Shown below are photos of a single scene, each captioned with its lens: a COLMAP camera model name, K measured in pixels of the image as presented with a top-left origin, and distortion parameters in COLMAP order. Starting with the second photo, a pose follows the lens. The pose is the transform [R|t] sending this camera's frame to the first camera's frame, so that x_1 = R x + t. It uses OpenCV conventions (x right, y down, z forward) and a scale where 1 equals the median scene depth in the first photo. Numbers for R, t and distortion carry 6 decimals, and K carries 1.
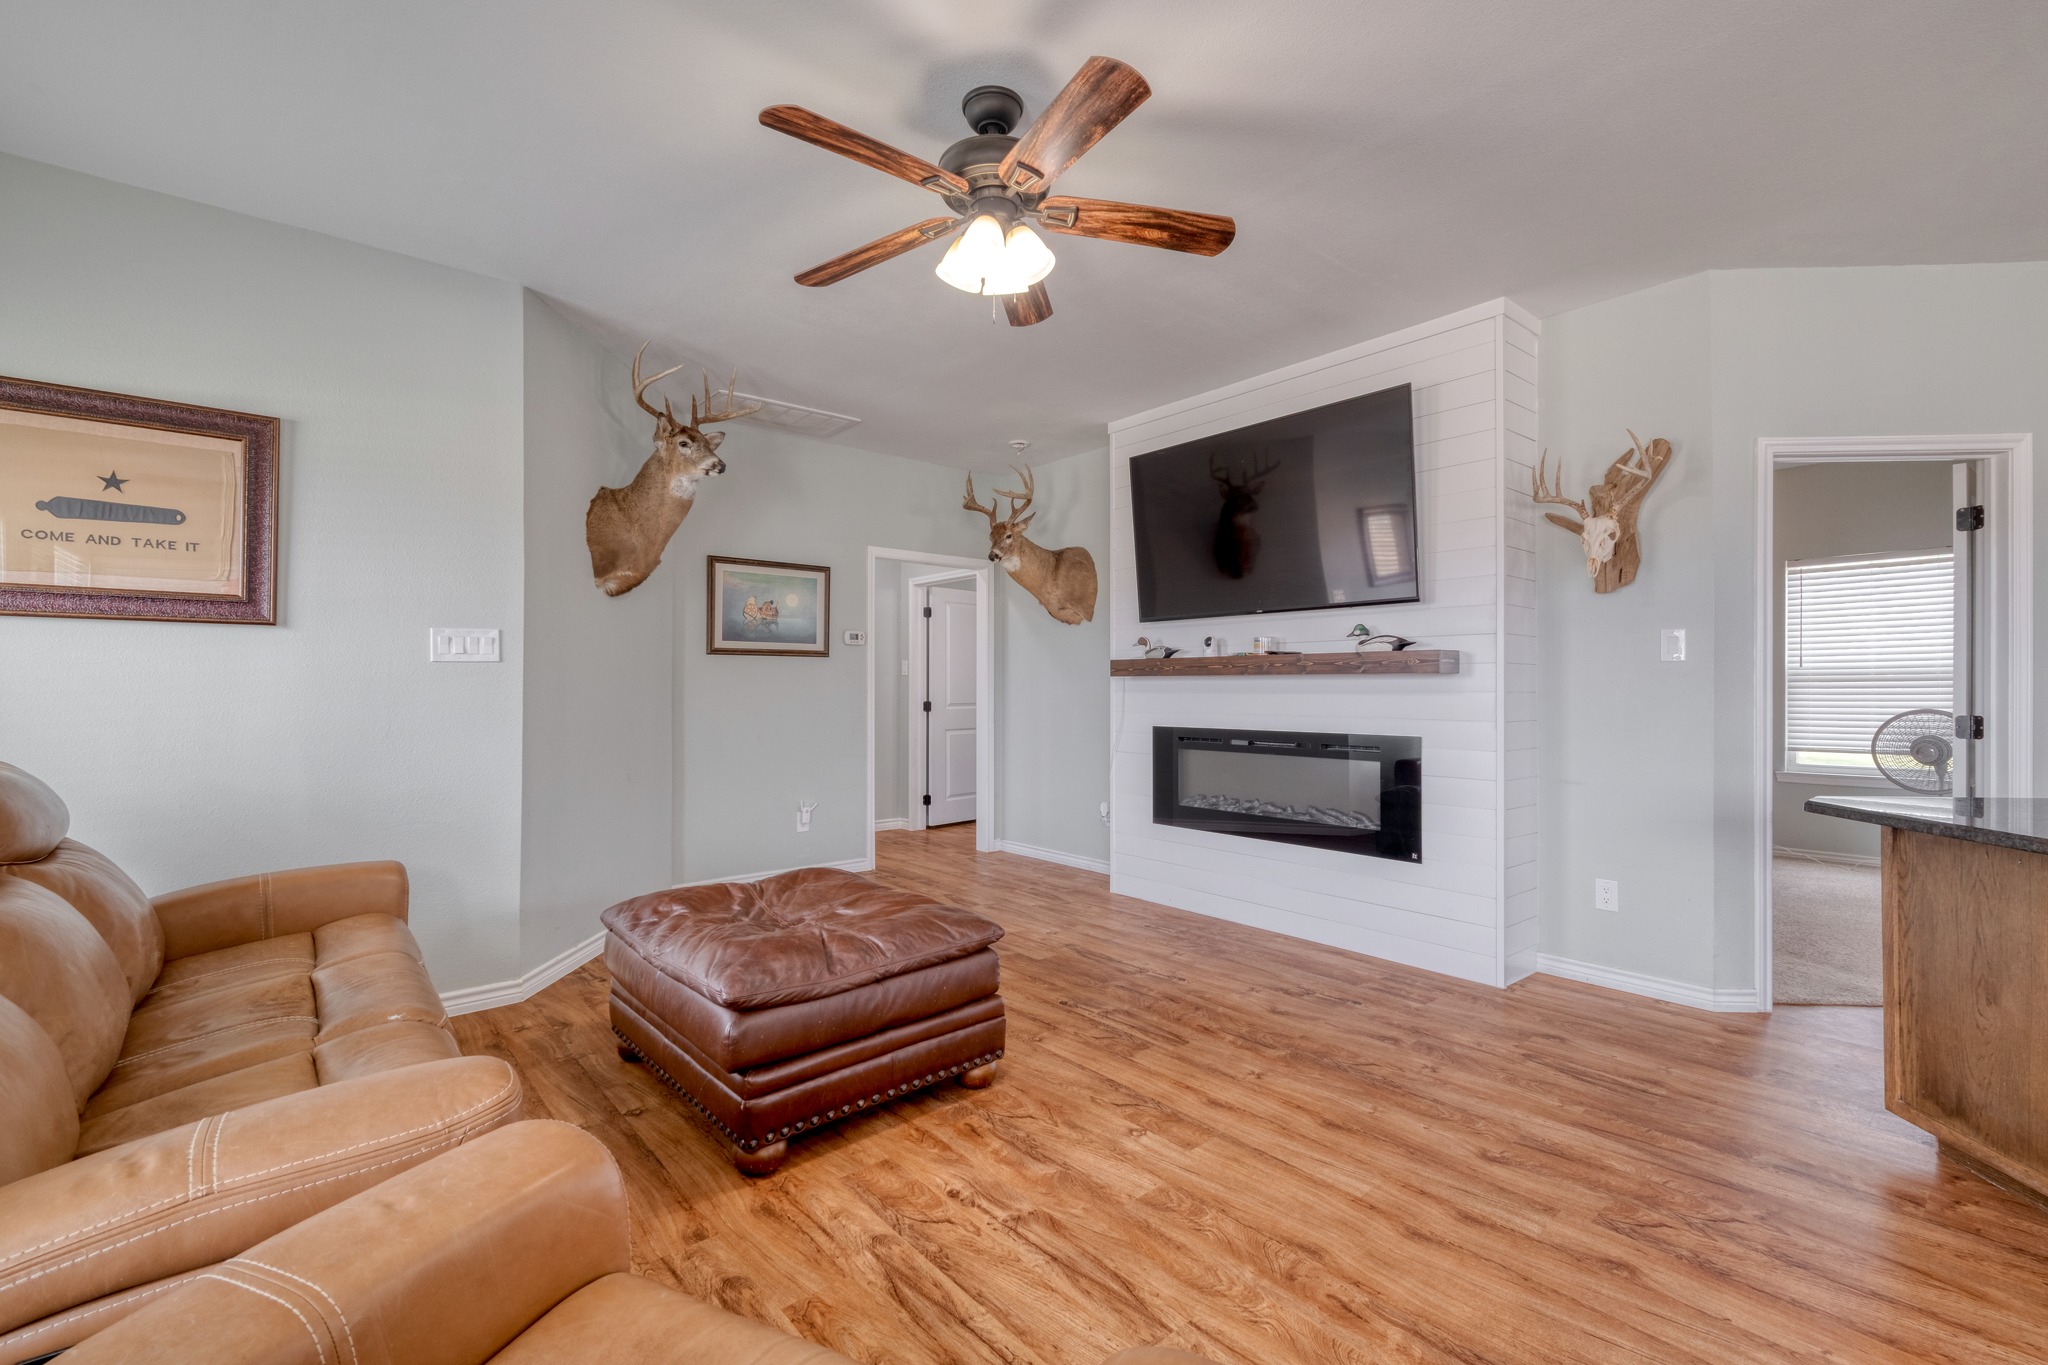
lens RADIAL K [[875.4, 0, 1024.0], [0, 875.4, 682.5], [0, 0, 1]] dist [-0.002244, -0.000758]
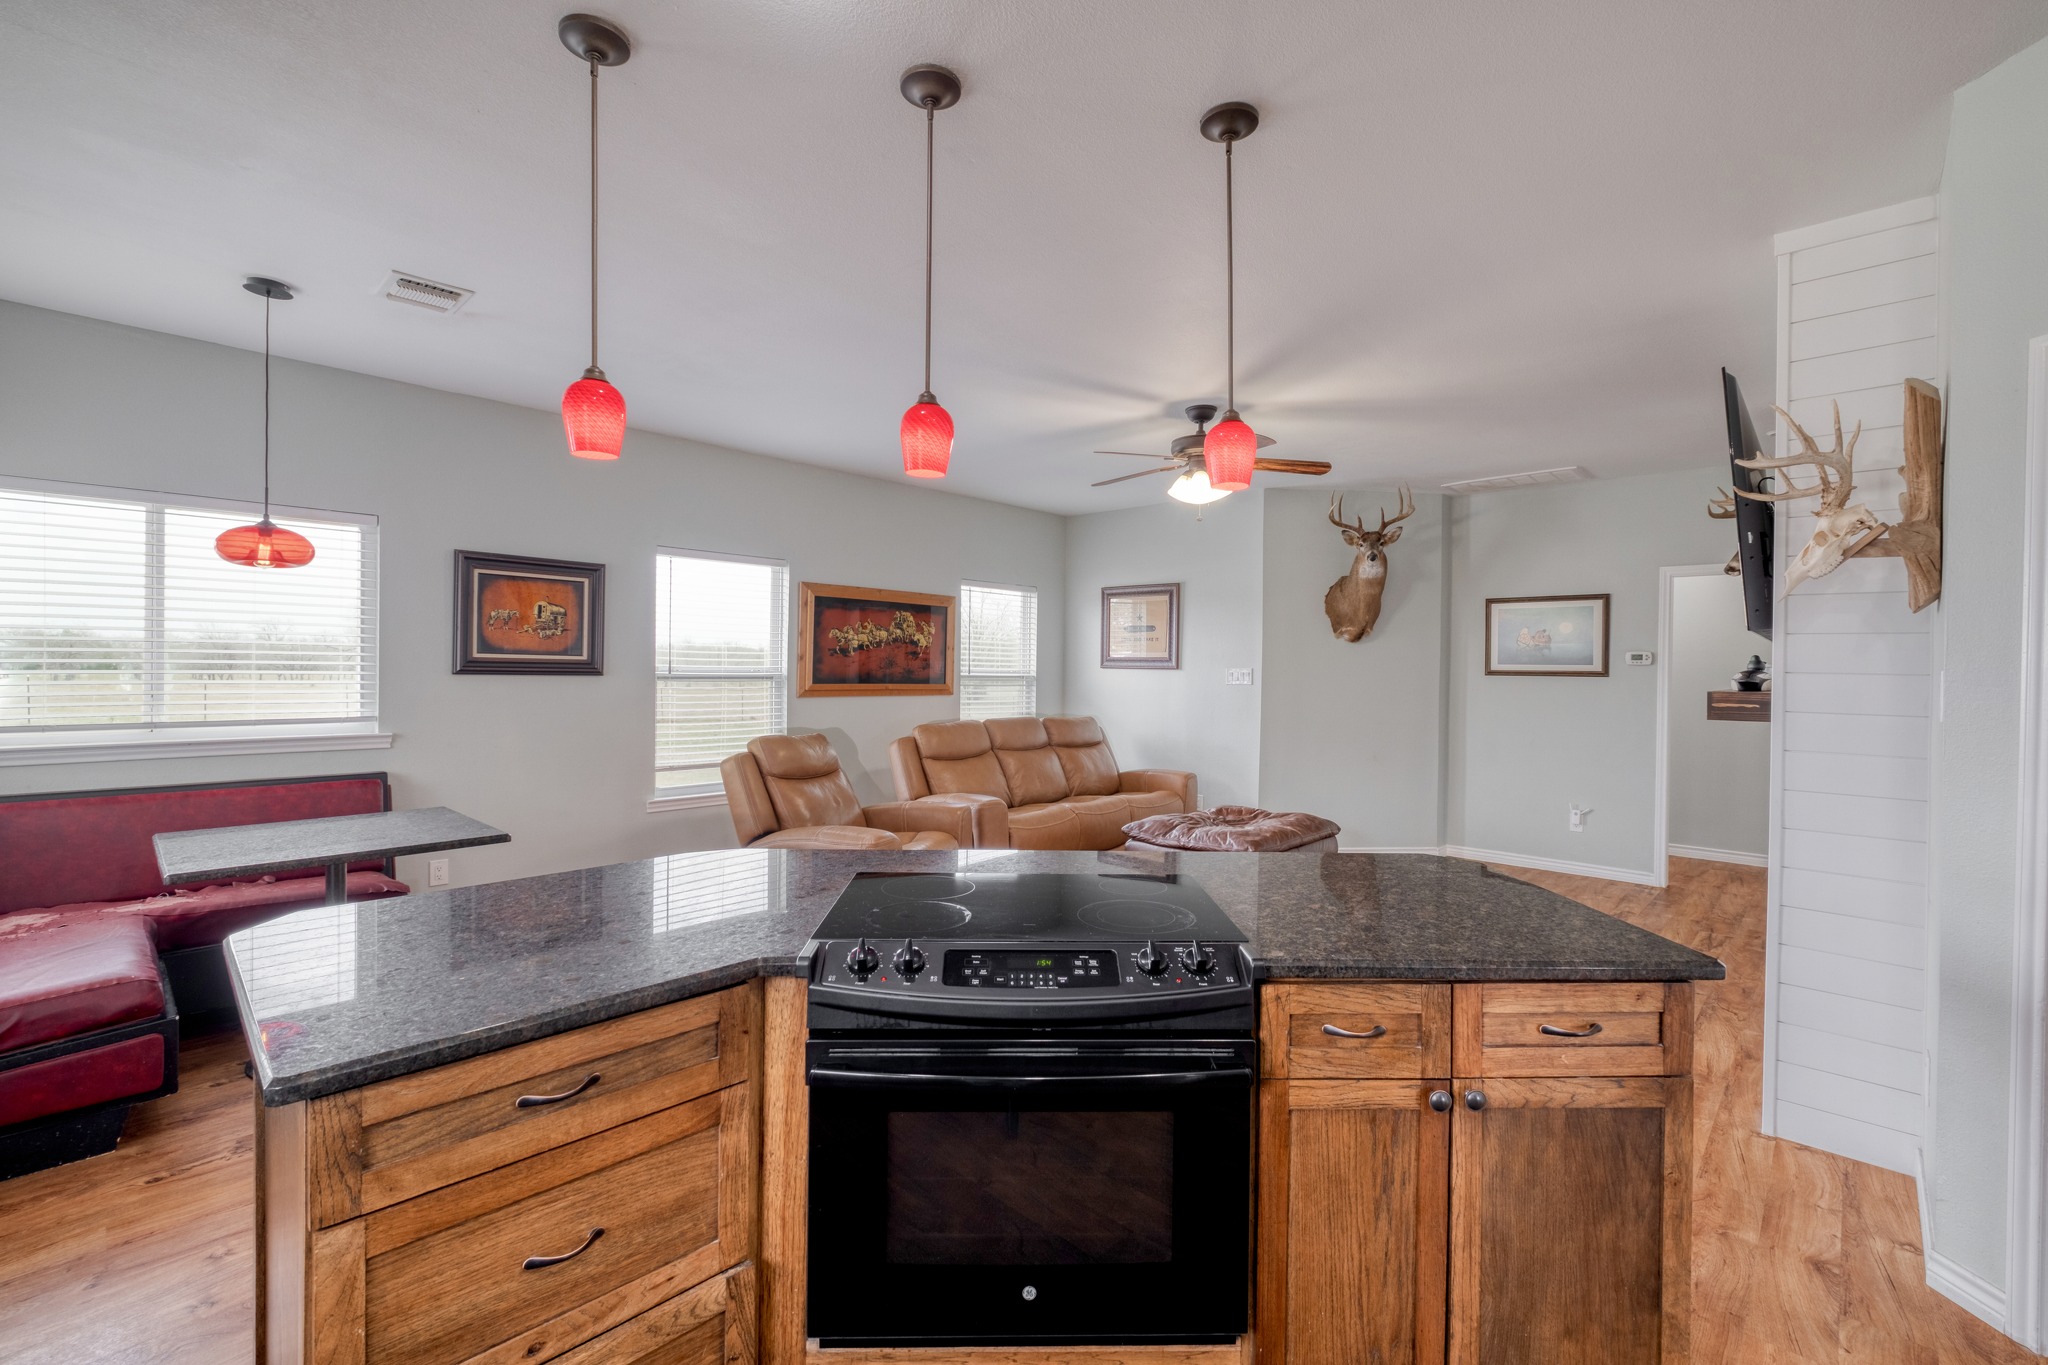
lens RADIAL K [[890.3, 0, 1038.1], [0, 890.3, 674.8], [0, 0, 1]] dist [-0.002831, -0.000017]
pose [[0.119848, 0.008716, -0.992754, 1.540304], [-0.008358, 0.999935, 0.007770, -0.067424], [0.992757, 0.007367, 0.119913, 0.331895]]
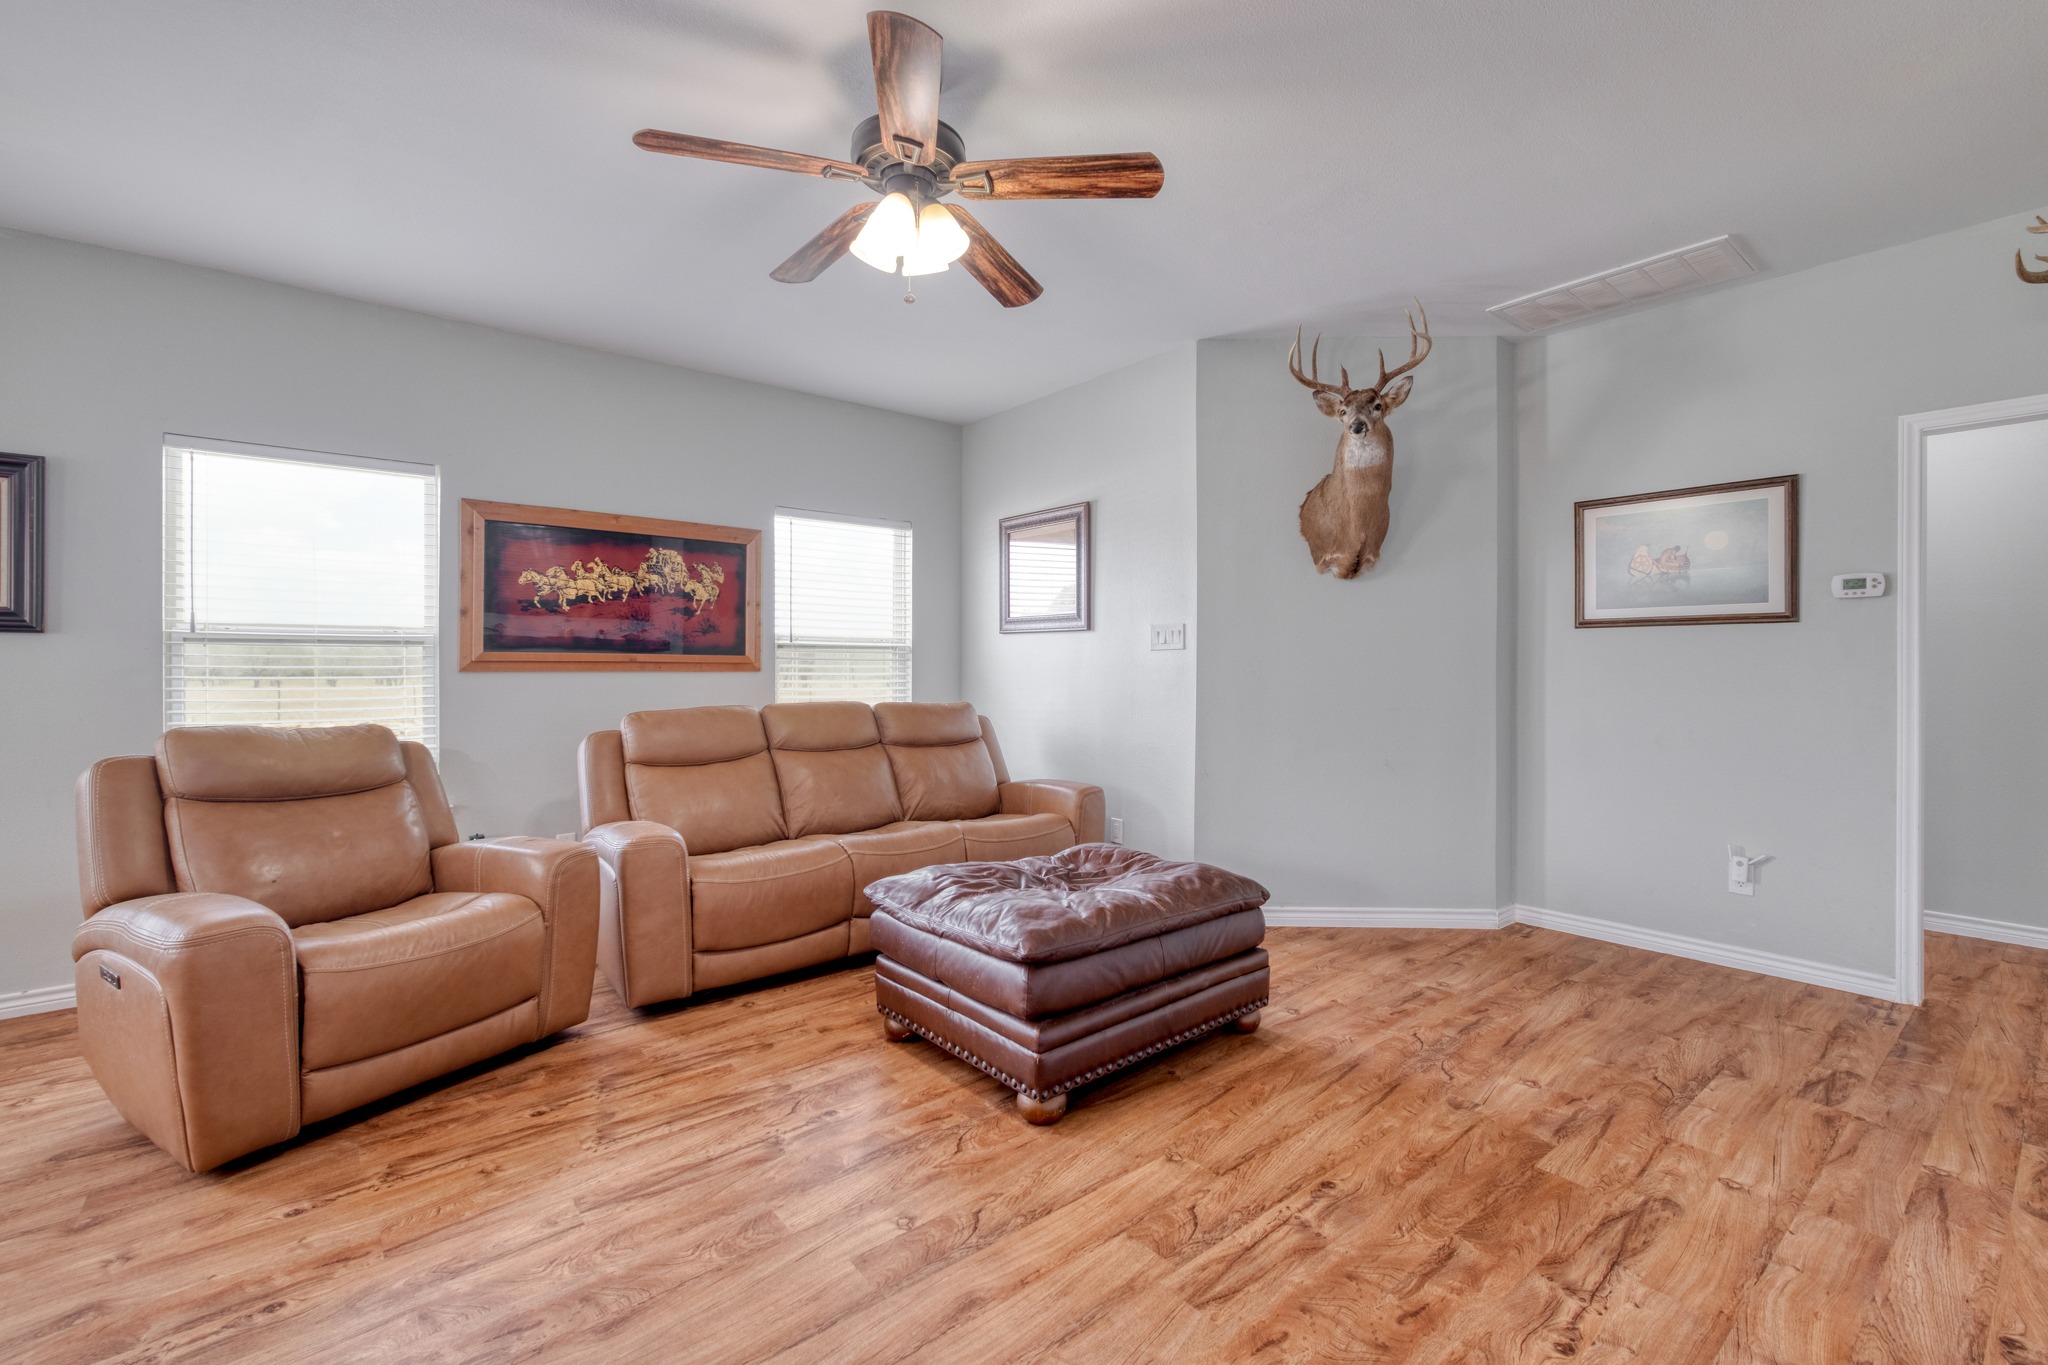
lens RADIAL K [[886.2, 0, 1044.9], [0, 886.2, 669.1], [0, 0, 1]] dist [0.007290, -0.008296]
pose [[-0.011468, 0.002798, -0.999930, 0.787903], [0.003545, 0.999990, 0.002758, 0.000527], [0.999928, -0.003514, -0.011478, 0.948448]]
